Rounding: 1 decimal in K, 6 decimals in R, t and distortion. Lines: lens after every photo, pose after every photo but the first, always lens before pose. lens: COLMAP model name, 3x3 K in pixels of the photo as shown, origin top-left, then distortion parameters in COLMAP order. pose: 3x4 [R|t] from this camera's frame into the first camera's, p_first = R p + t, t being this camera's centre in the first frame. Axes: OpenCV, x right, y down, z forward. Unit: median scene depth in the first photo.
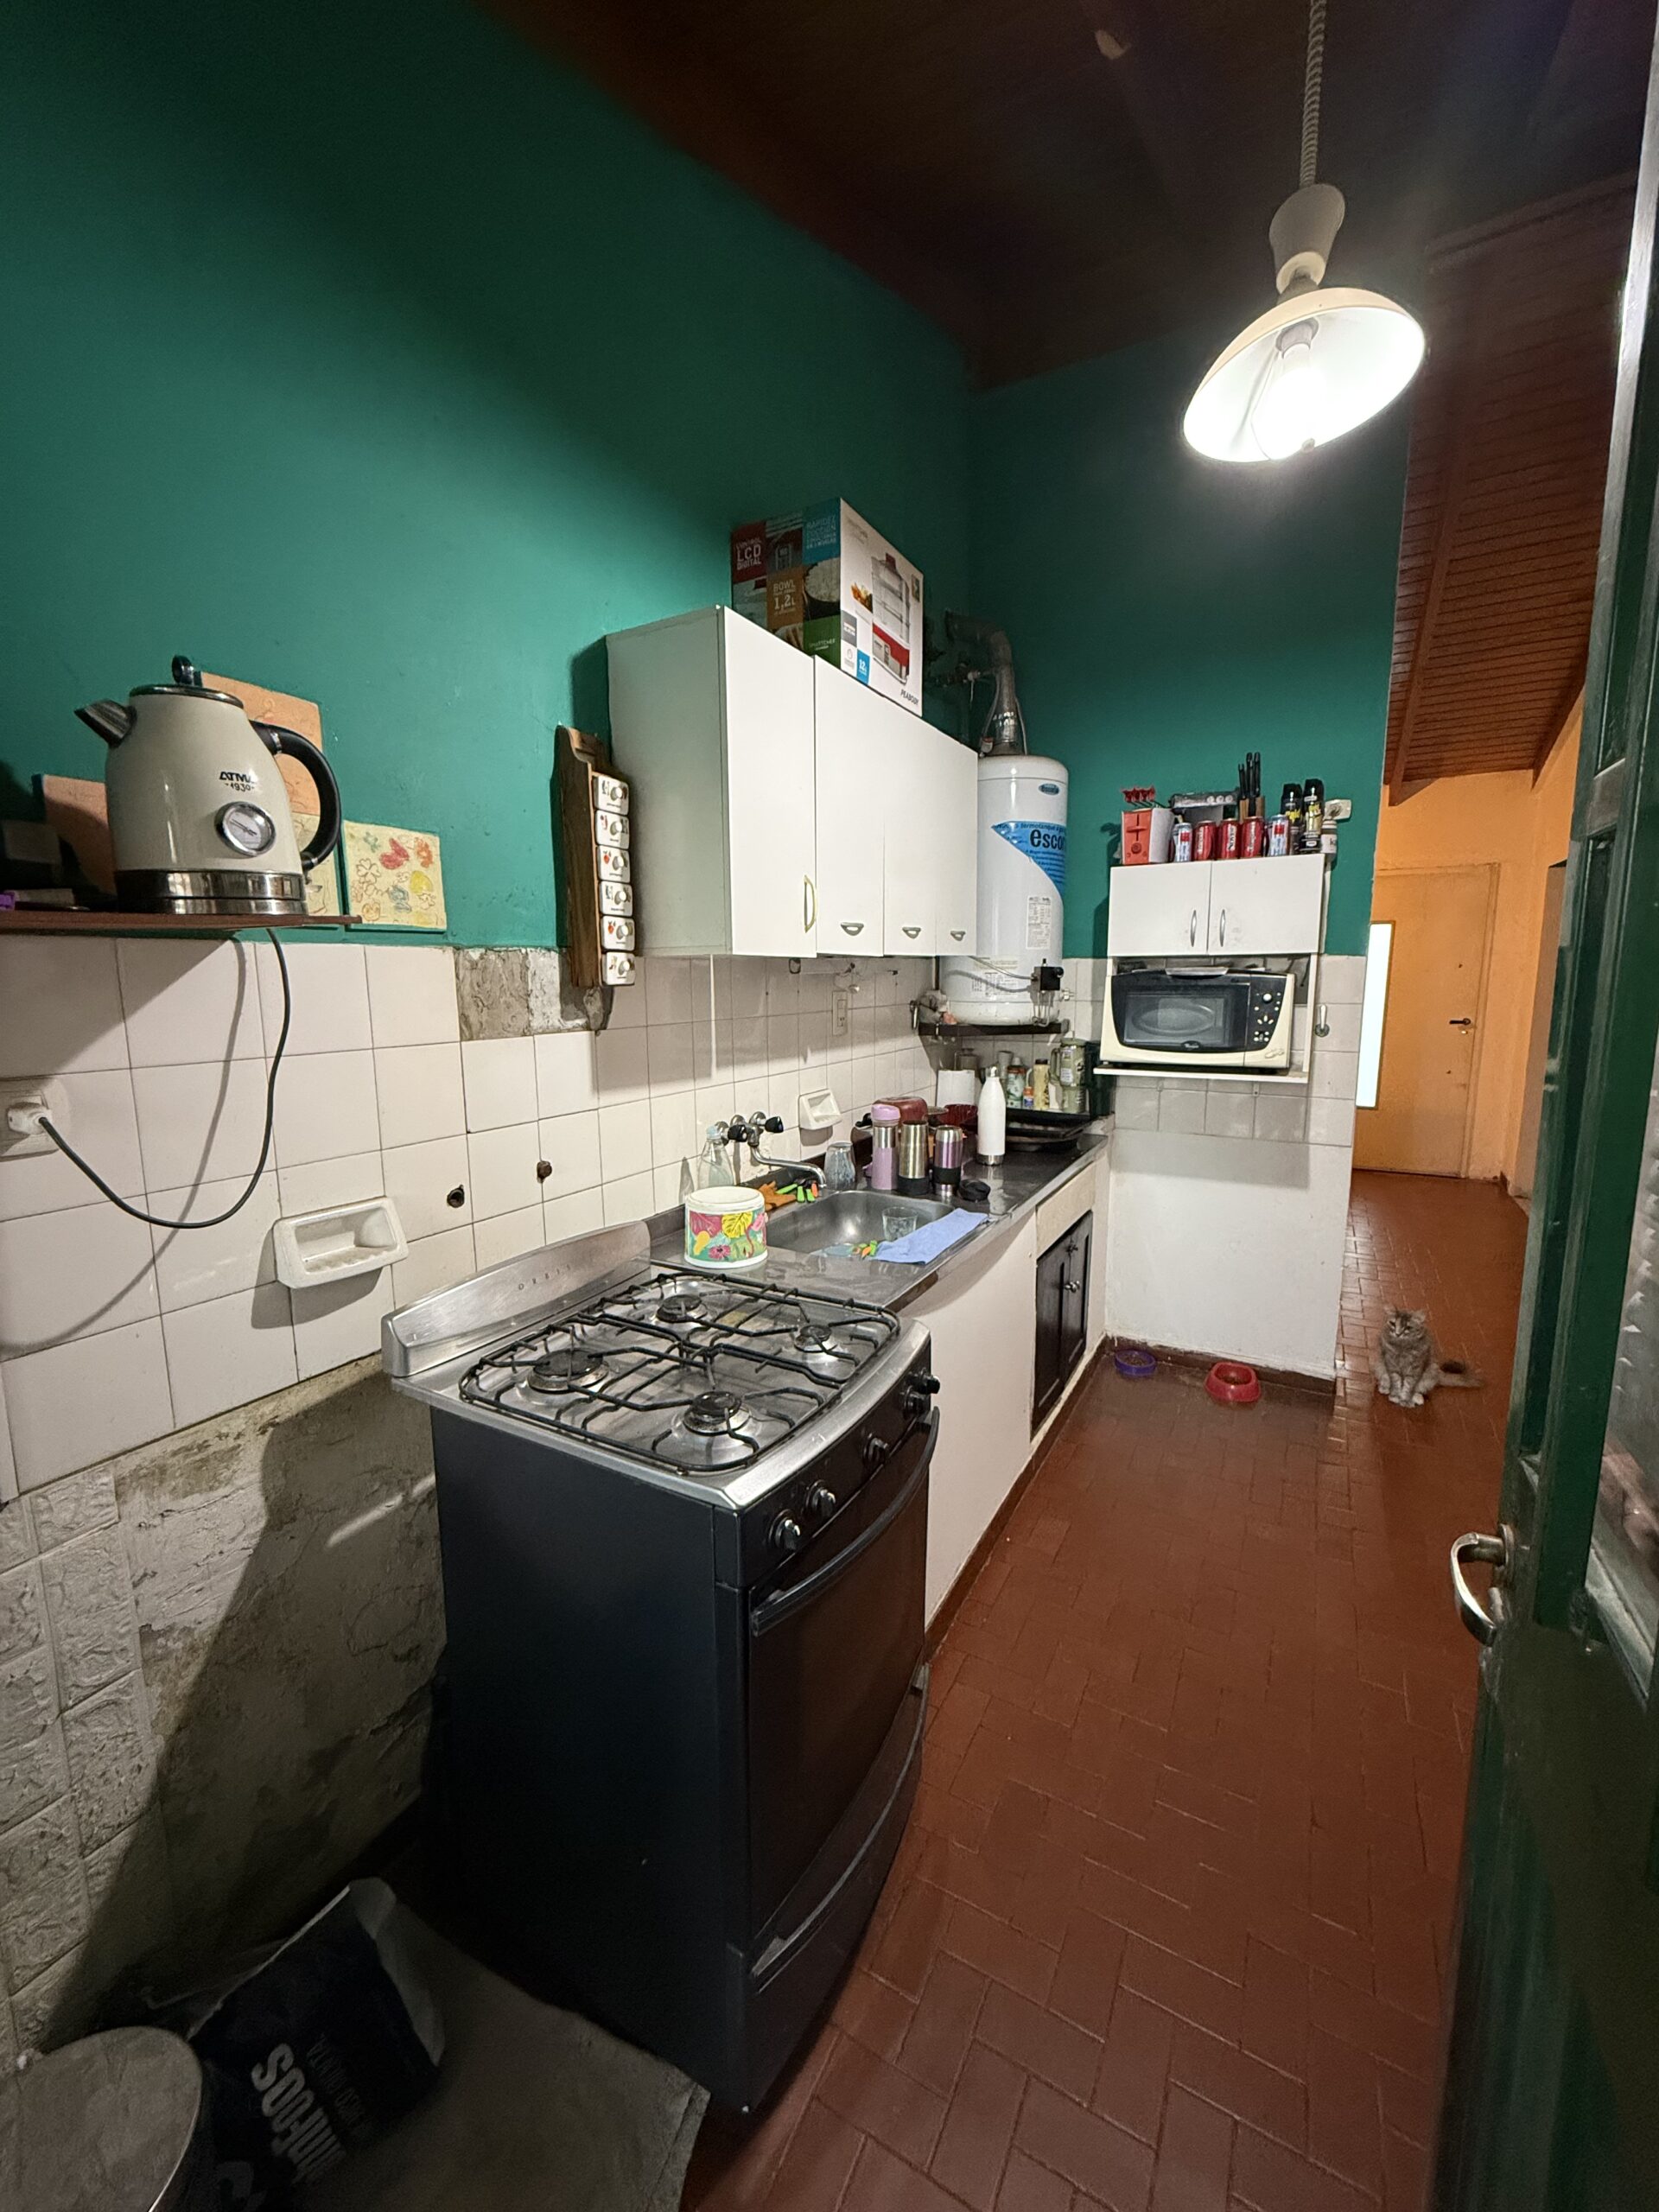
lens RADIAL K [[877.4, 0, 830.0], [0, 877.4, 1105.0], [0, 0, 1]] dist [0.000677, -0.000280]
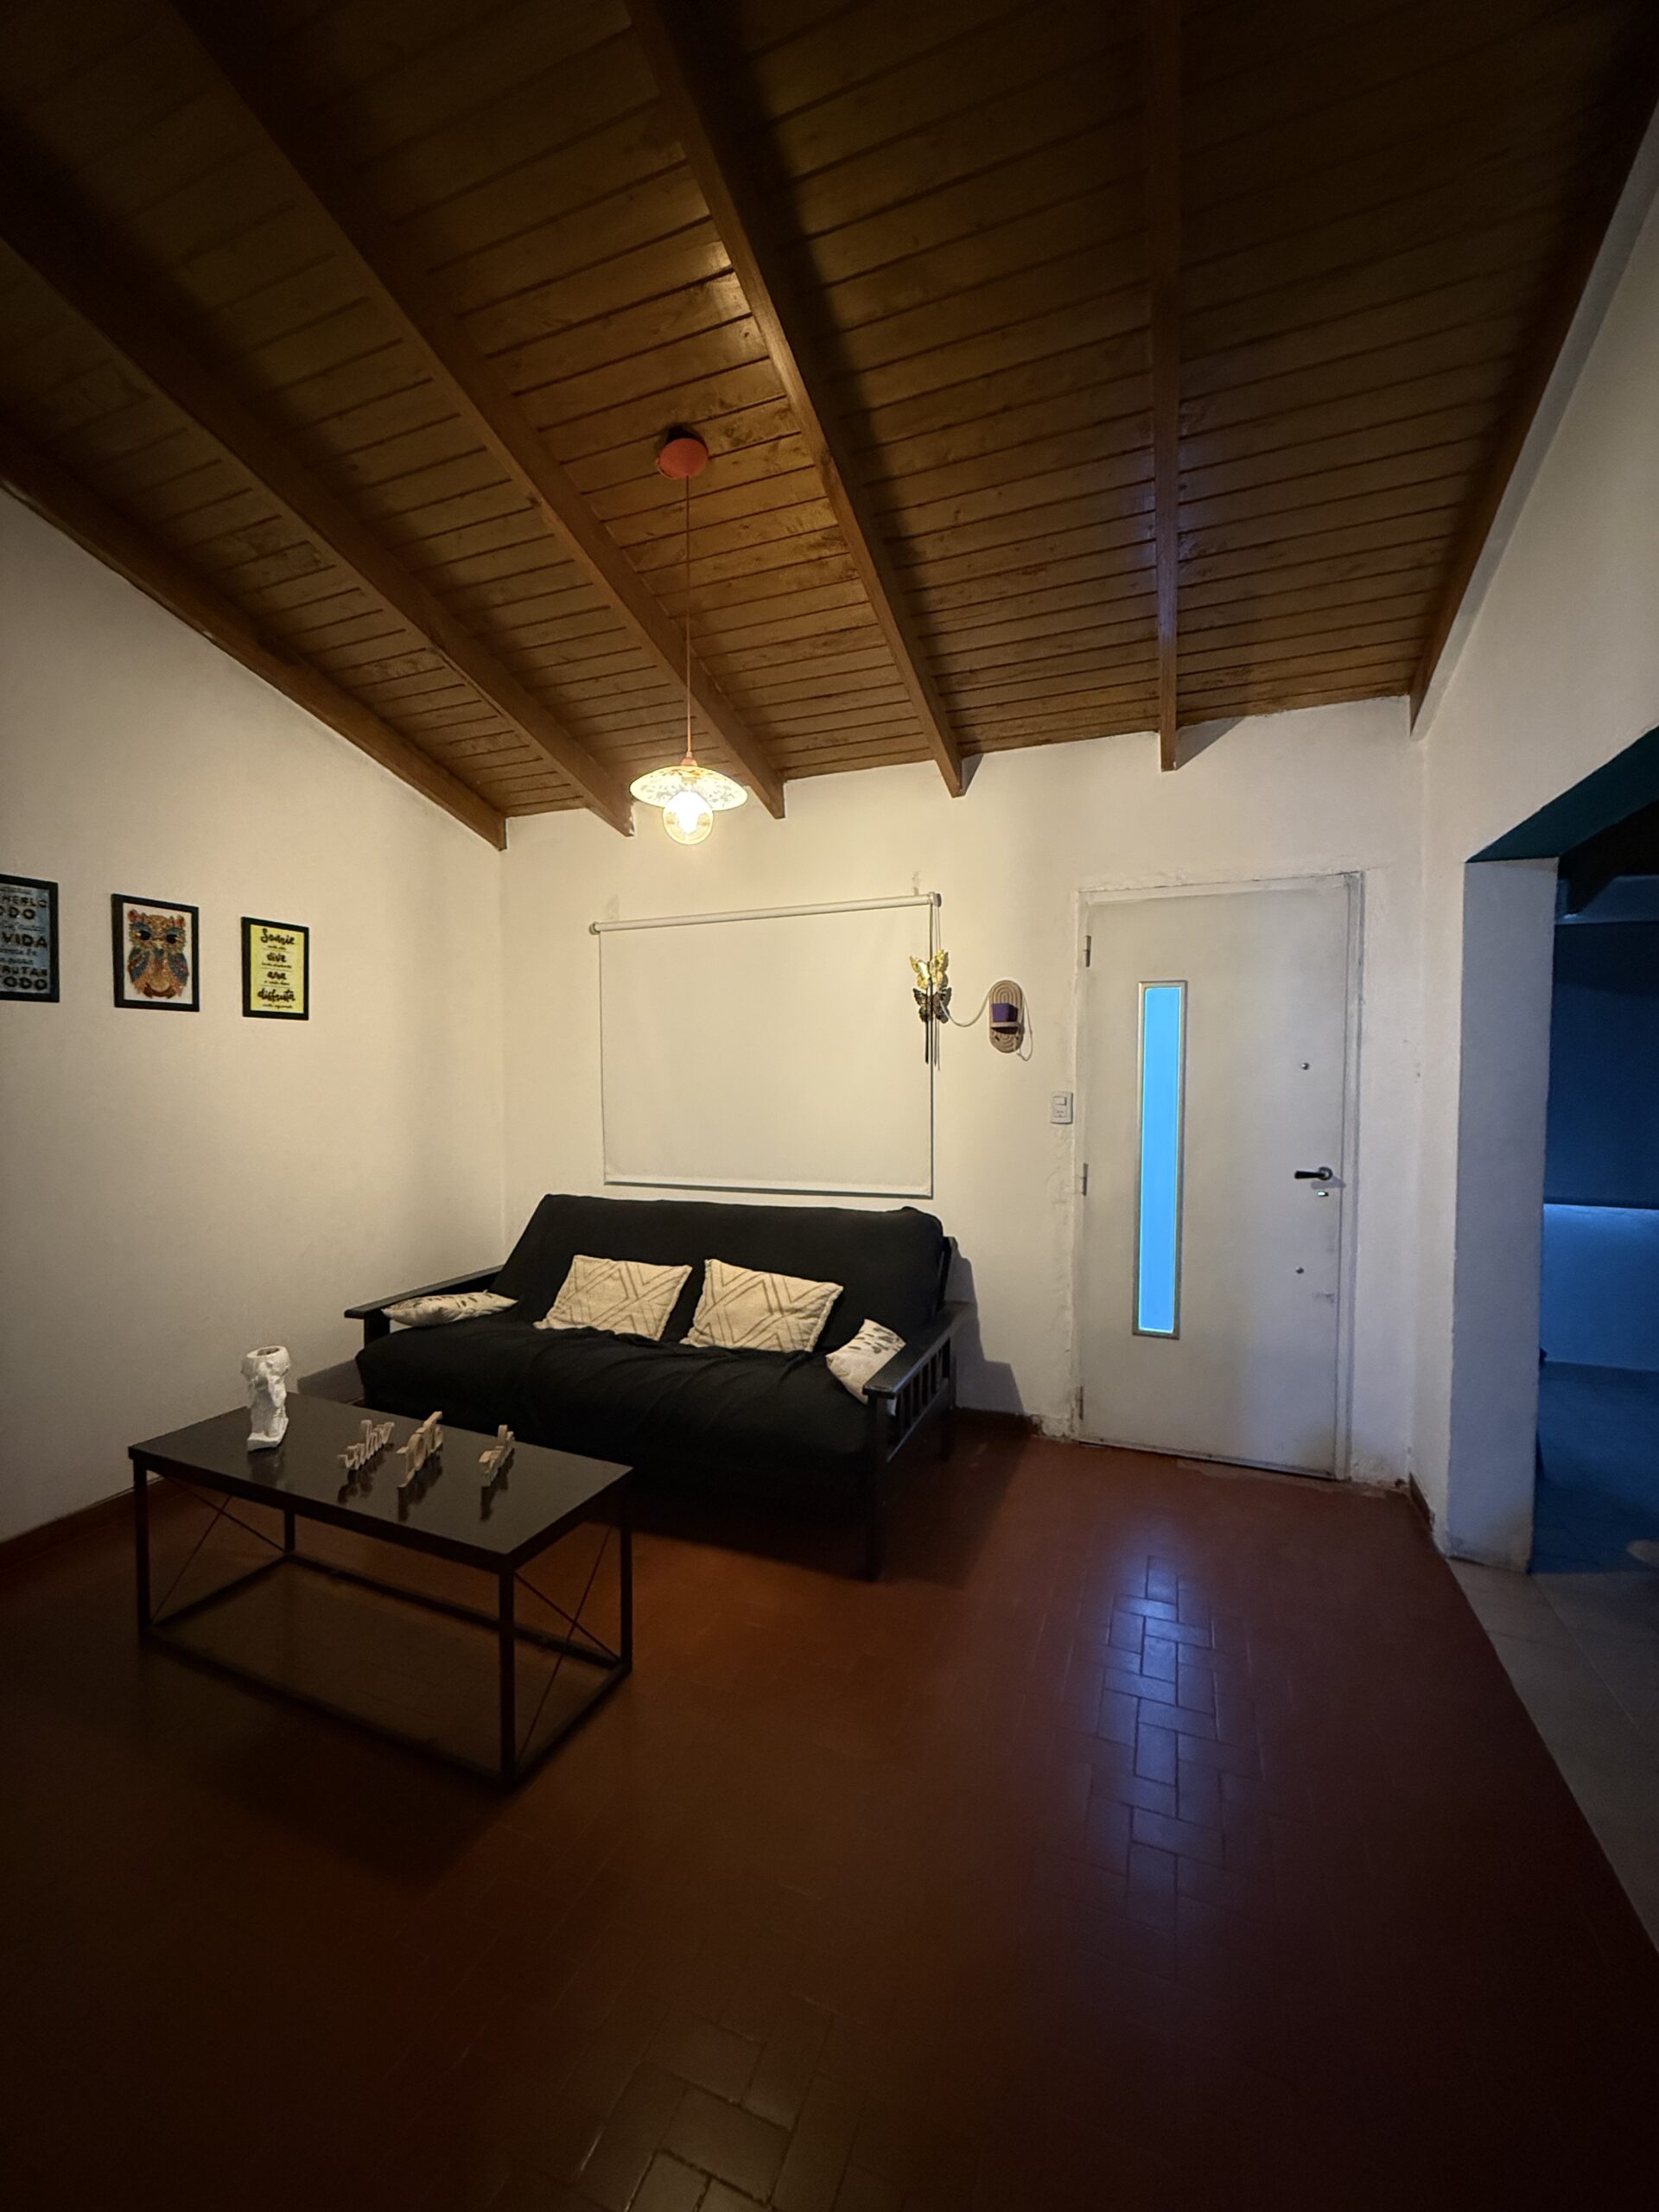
lens RADIAL K [[877.4, 0, 833.8], [0, 877.4, 1106.7], [0, 0, 1]] dist [0.000677, -0.000280]
pose [[0.991429, 0.004696, 0.130560, 0.382461], [0.009913, 0.993769, -0.111020, -0.081739], [-0.130268, 0.111362, 0.985205, 0.540806]]
